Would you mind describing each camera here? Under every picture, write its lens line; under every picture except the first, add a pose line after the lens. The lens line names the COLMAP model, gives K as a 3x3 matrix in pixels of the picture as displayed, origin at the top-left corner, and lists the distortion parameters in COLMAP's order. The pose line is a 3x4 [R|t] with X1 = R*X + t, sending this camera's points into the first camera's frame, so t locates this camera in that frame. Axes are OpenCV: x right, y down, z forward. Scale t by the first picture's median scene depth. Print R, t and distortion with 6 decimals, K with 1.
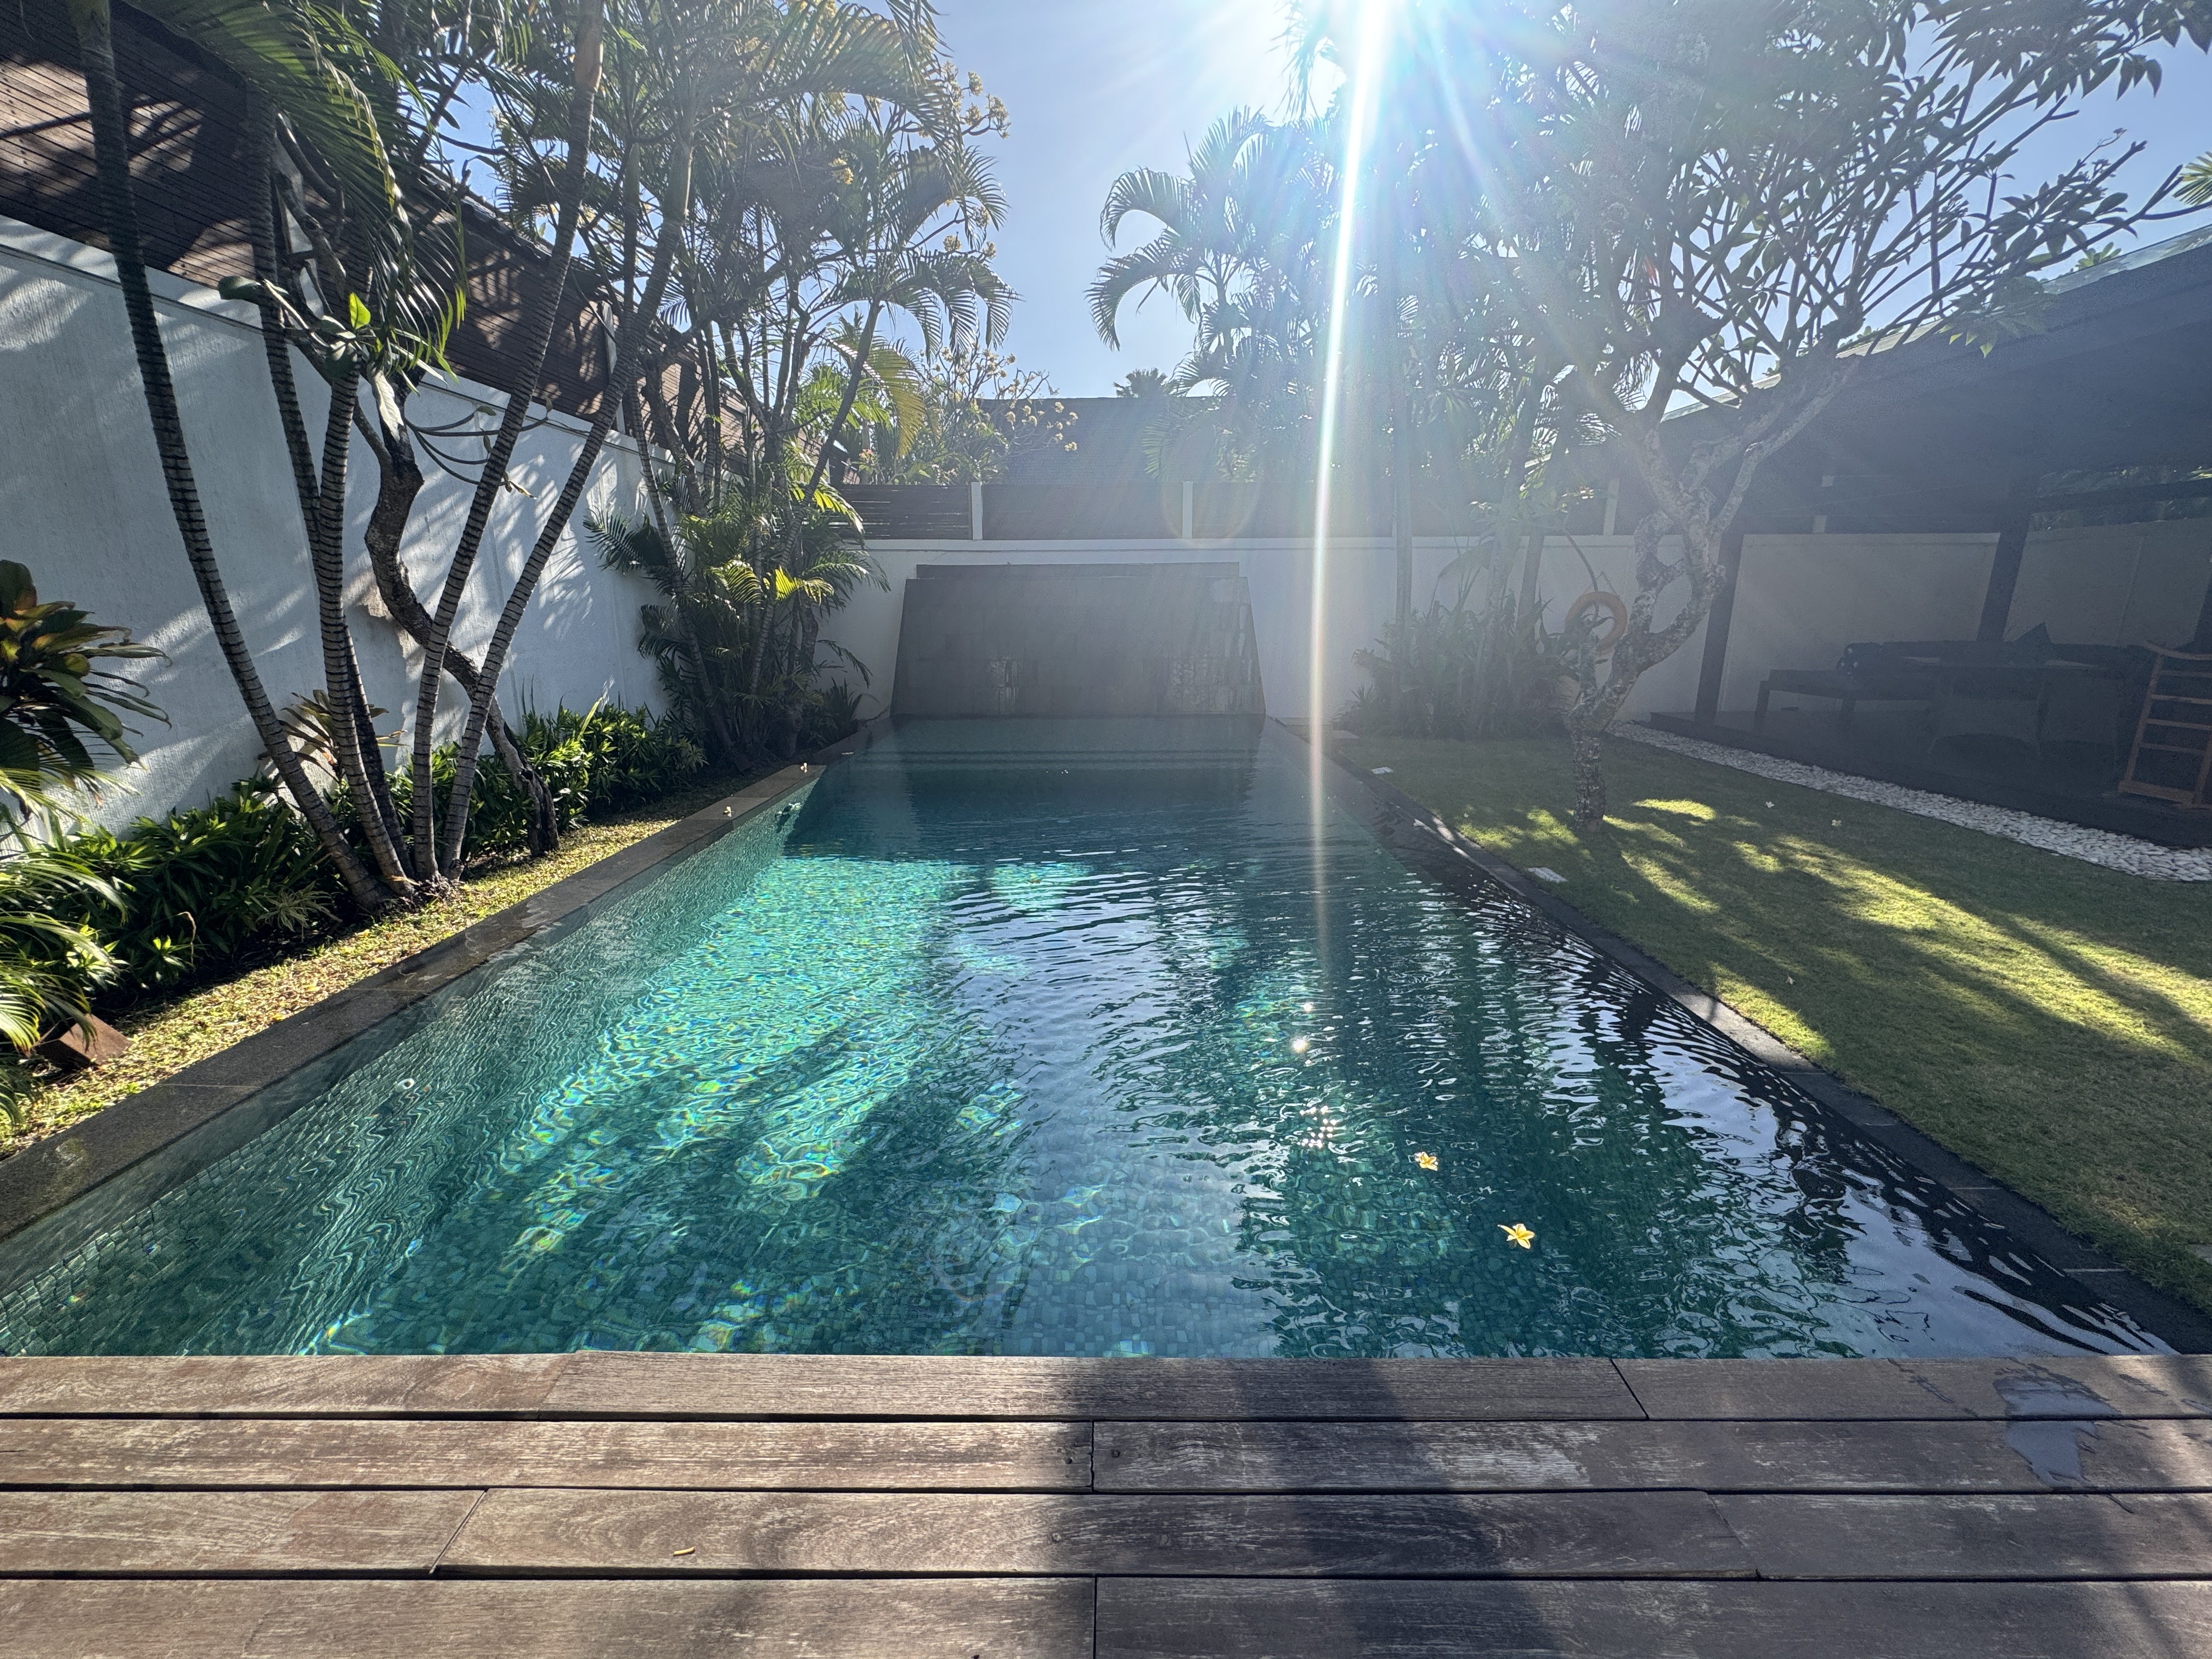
lens RADIAL K [[885.1, 0, 1097.3], [0, 885.1, 821.7], [0, 0, 1]] dist [-0.000904, -0.000382]
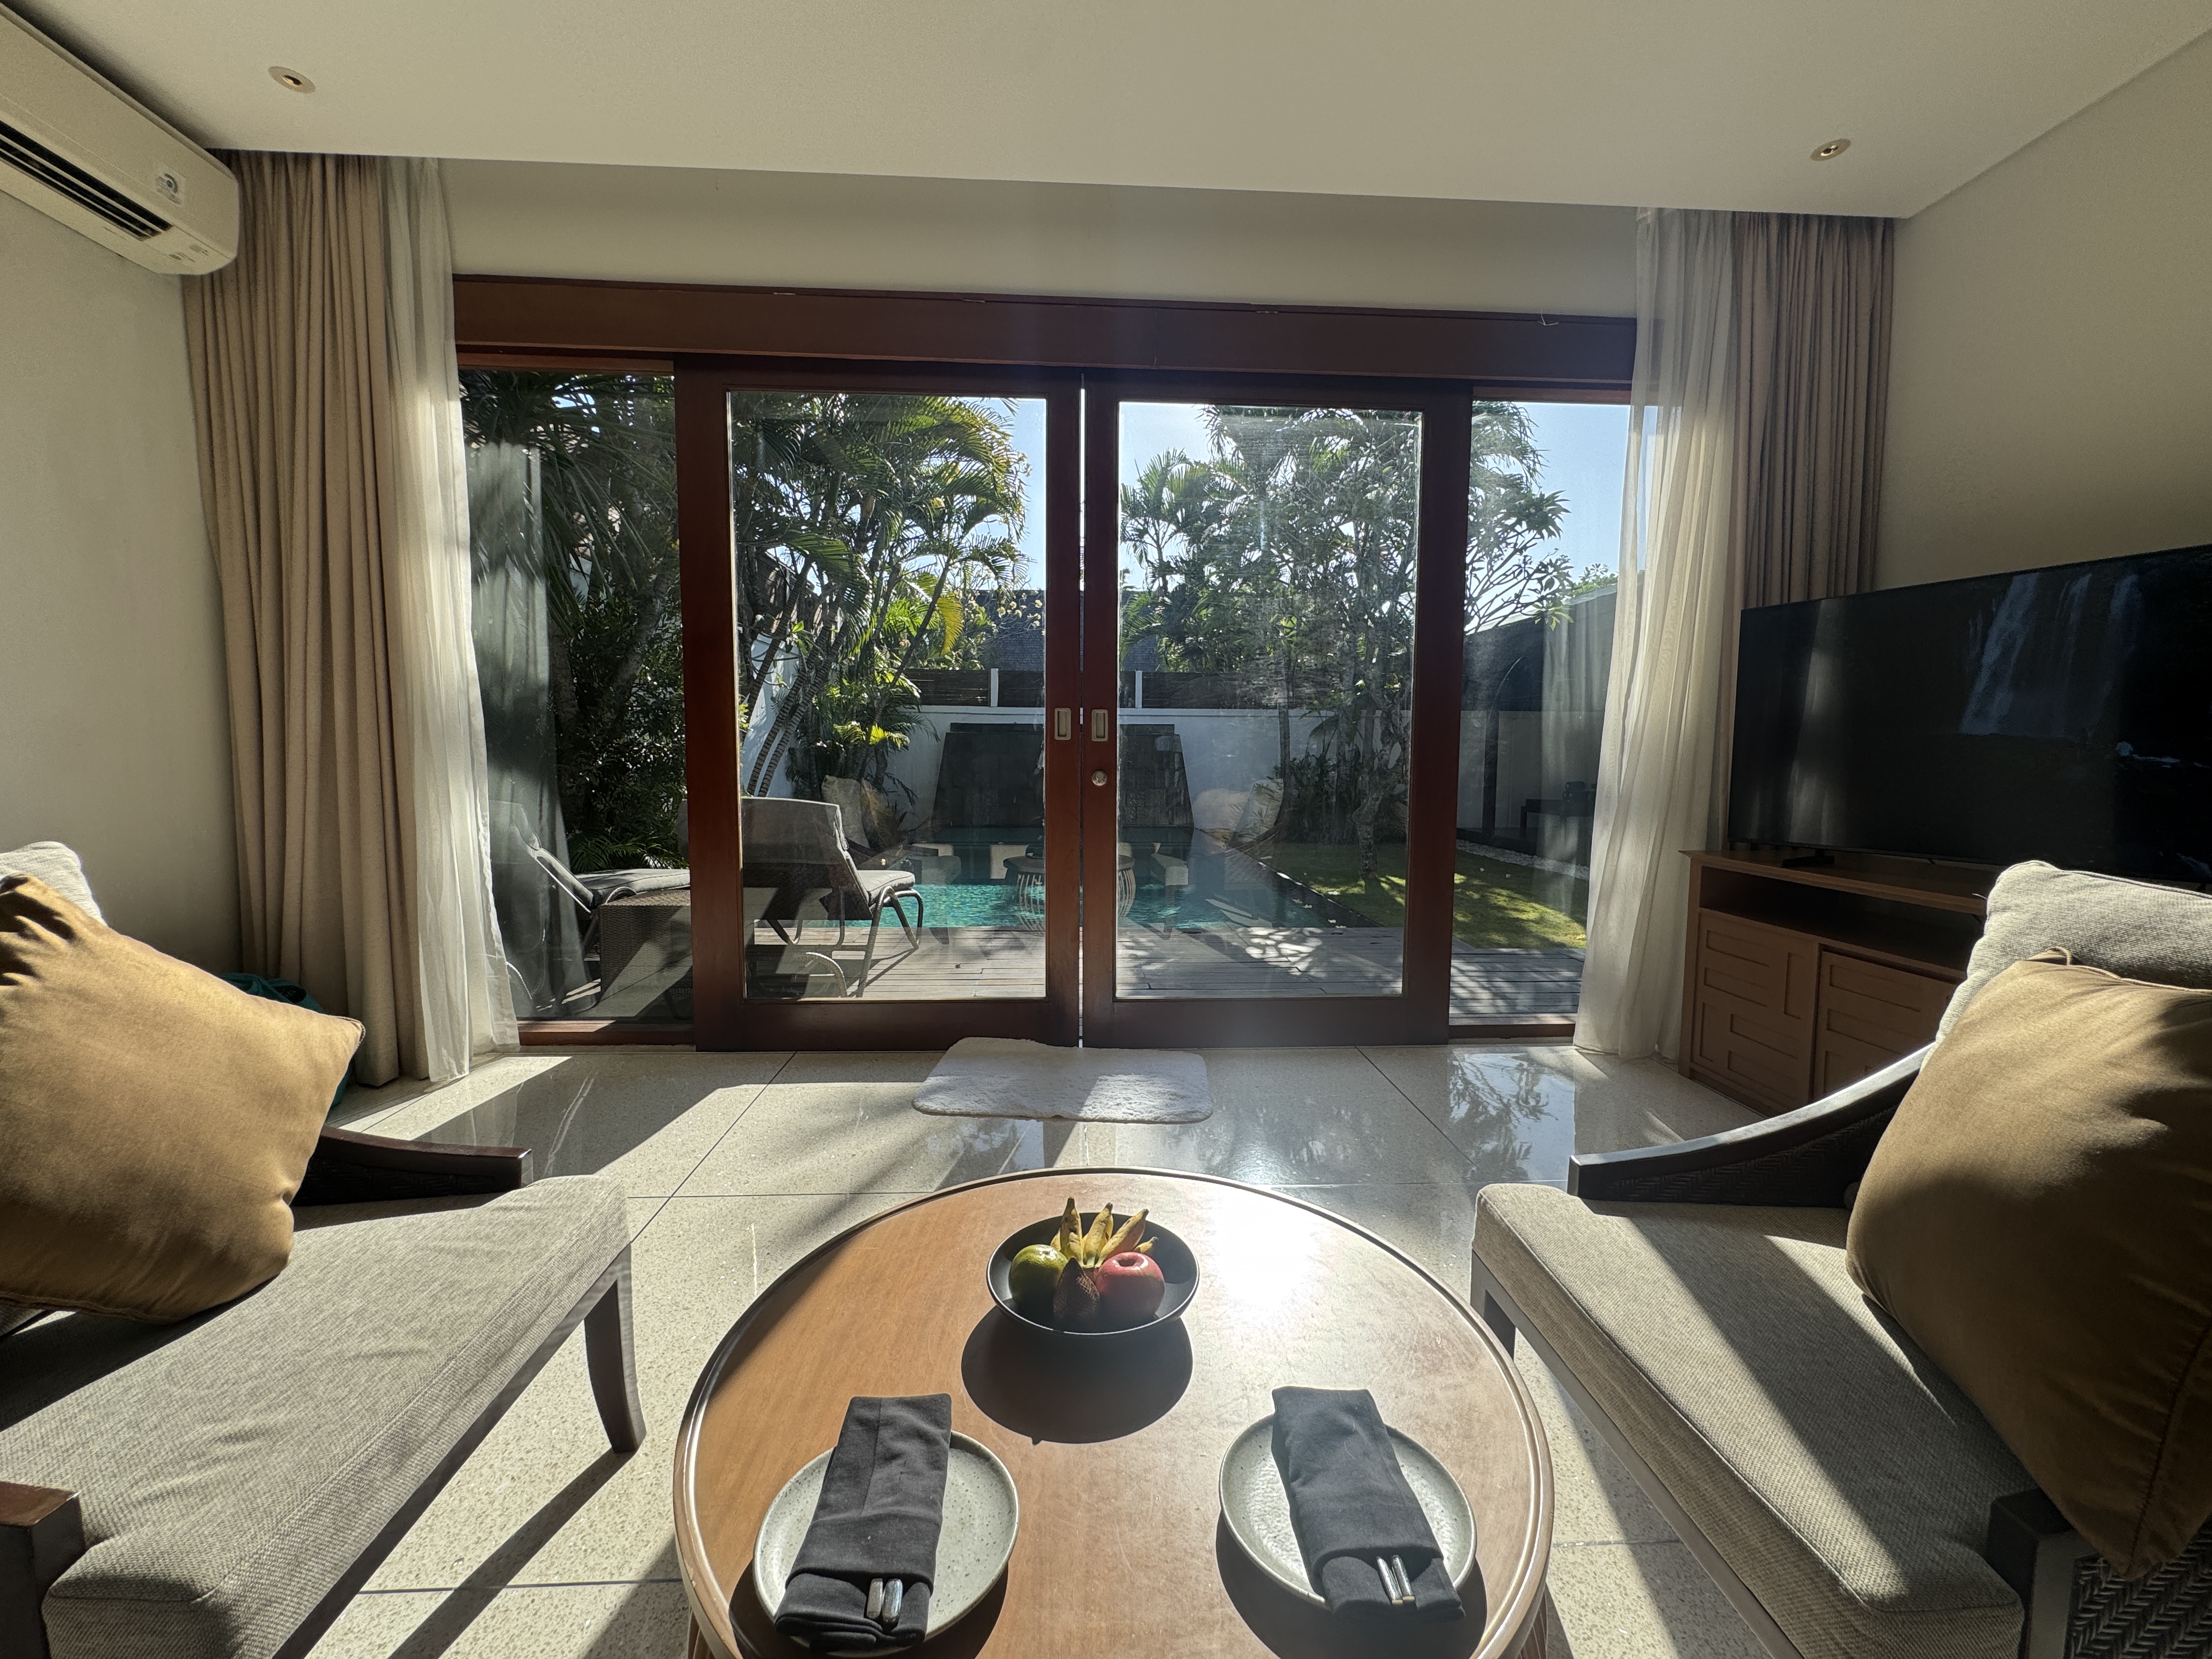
lens RADIAL K [[885.1, 0, 1107.3], [0, 885.1, 821.4], [0, 0, 1]] dist [-0.000904, -0.000382]
pose [[0.997587, 0.009675, 0.068750, -0.054573], [0.001613, 0.986747, -0.162258, 0.112552], [-0.069409, 0.161978, 0.984350, -0.444654]]
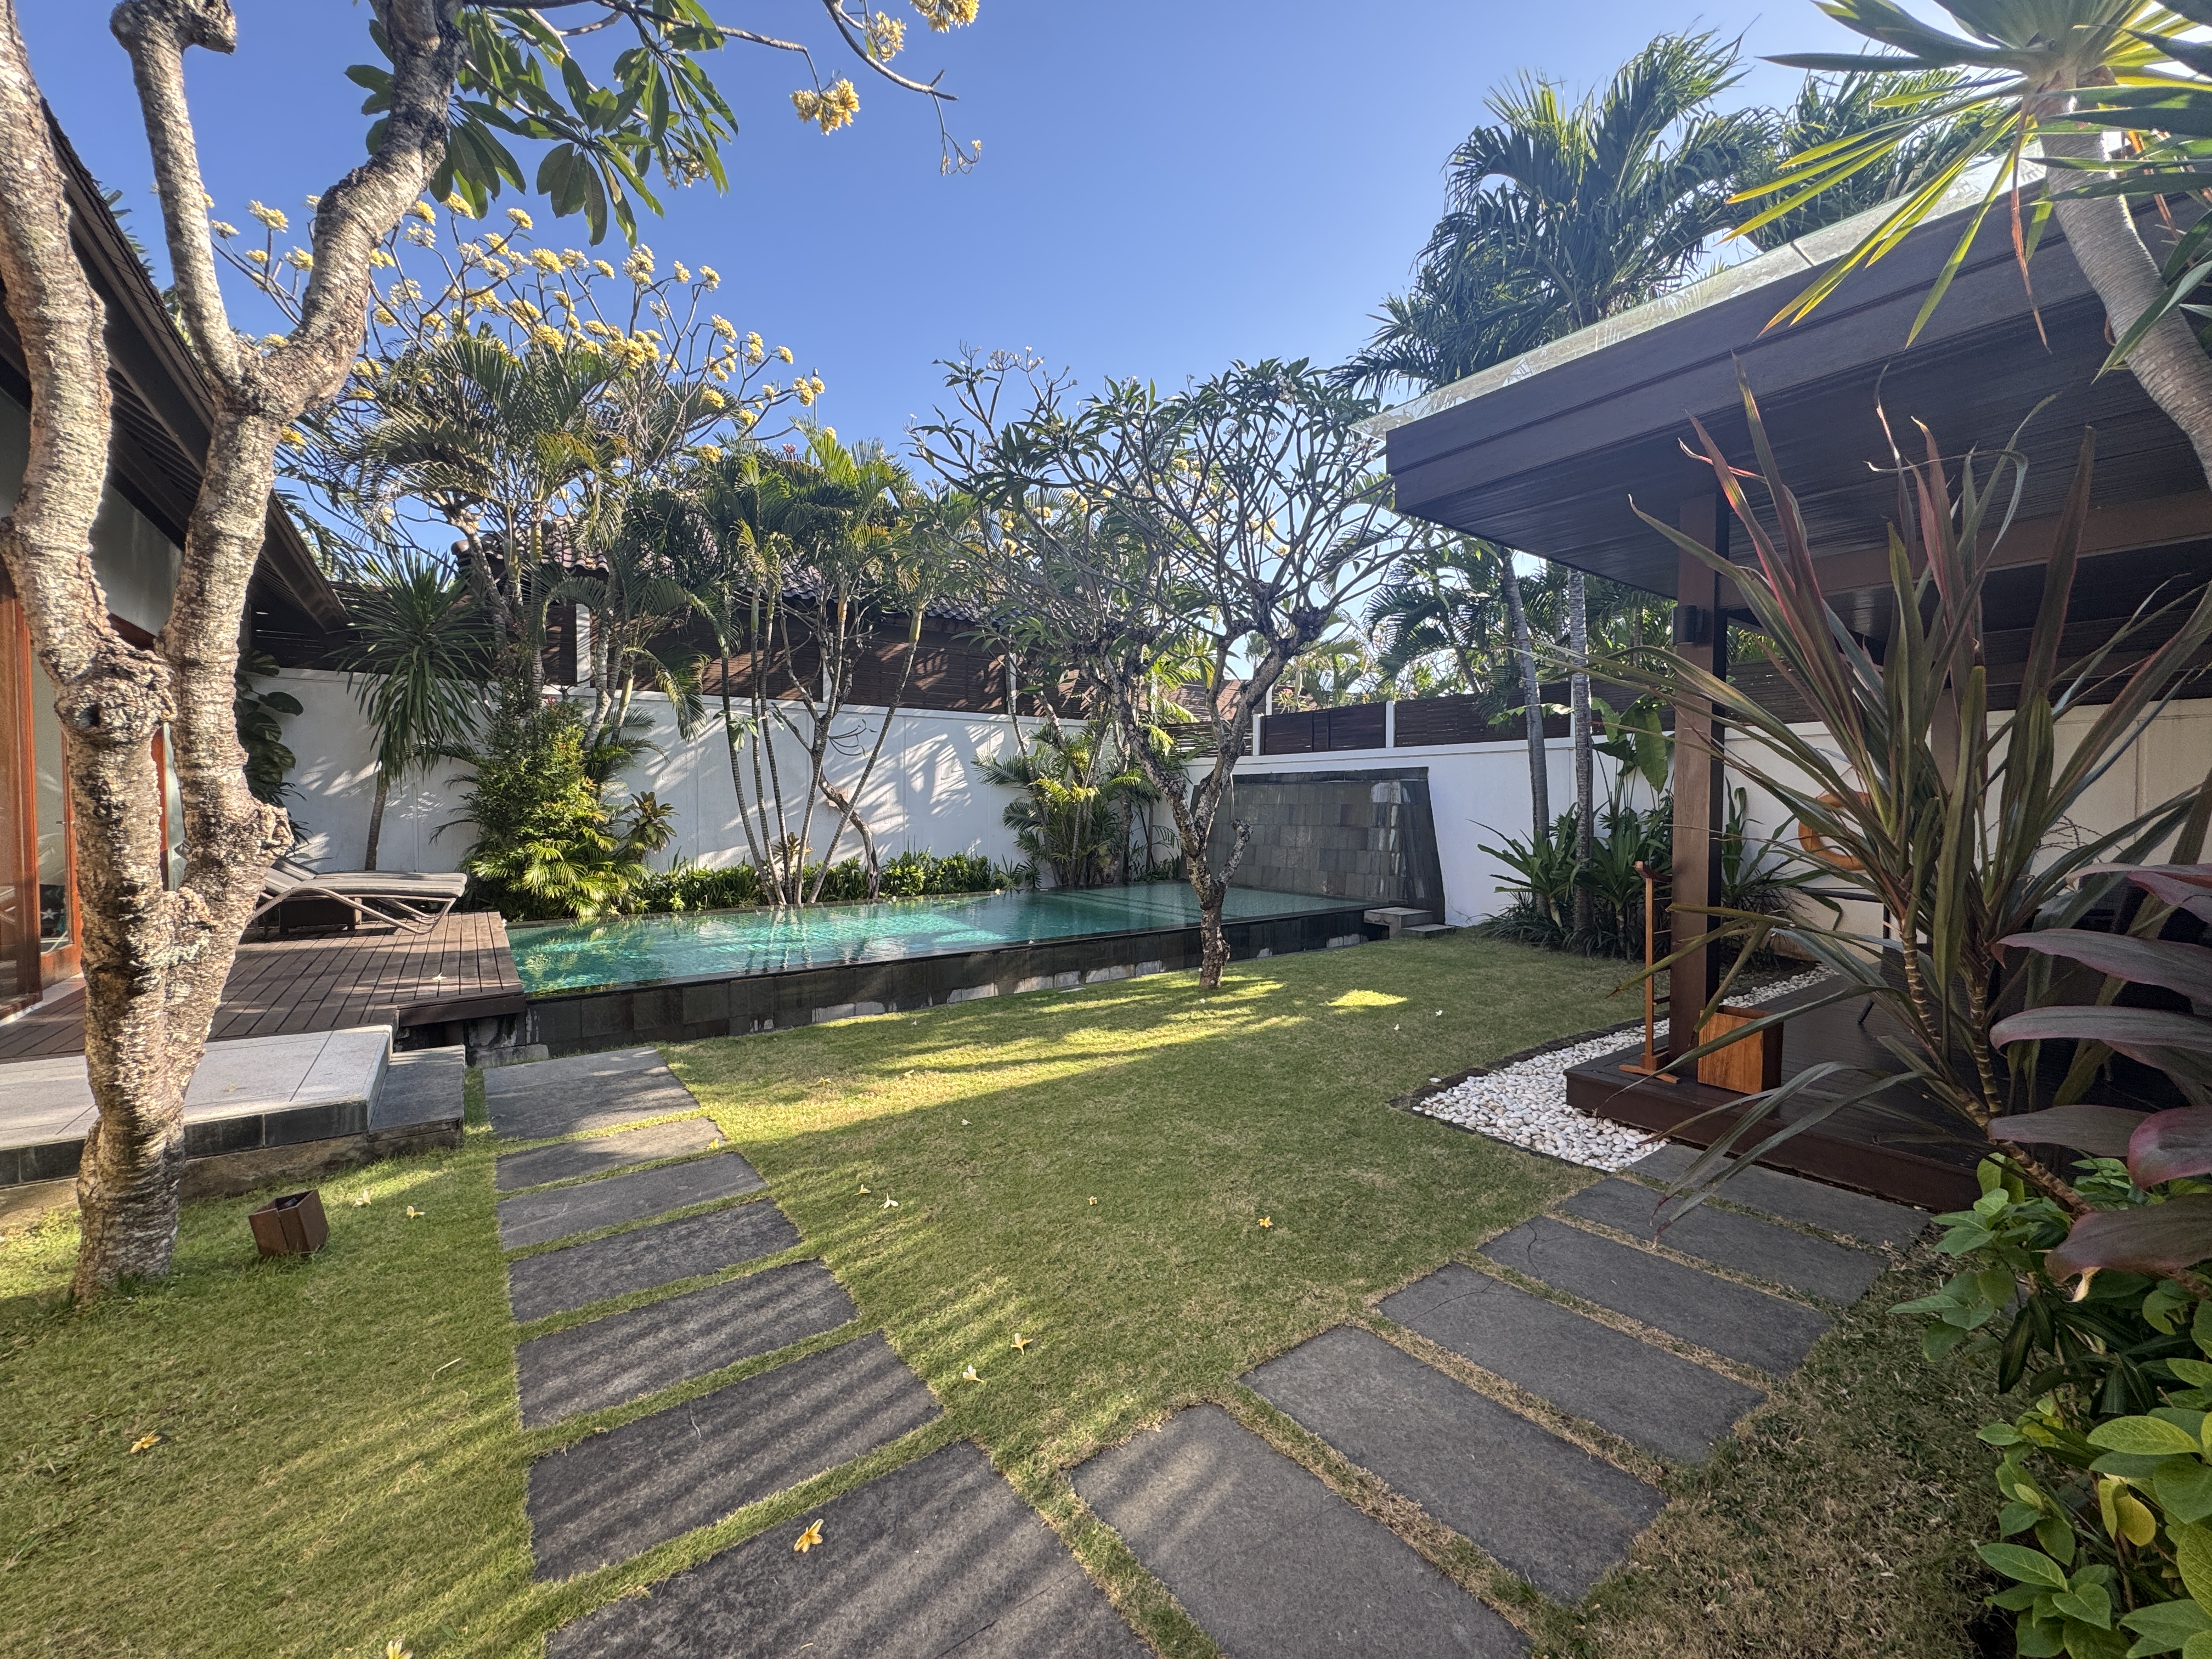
lens RADIAL K [[885.1, 0, 1098.2], [0, 885.1, 825.2], [0, 0, 1]] dist [-0.000904, -0.000382]
pose [[0.602449, 0.037003, -0.797299, 0.629222], [-0.193601, 0.975868, -0.100997, -0.025919], [0.774322, 0.215204, 0.595074, 0.028295]]
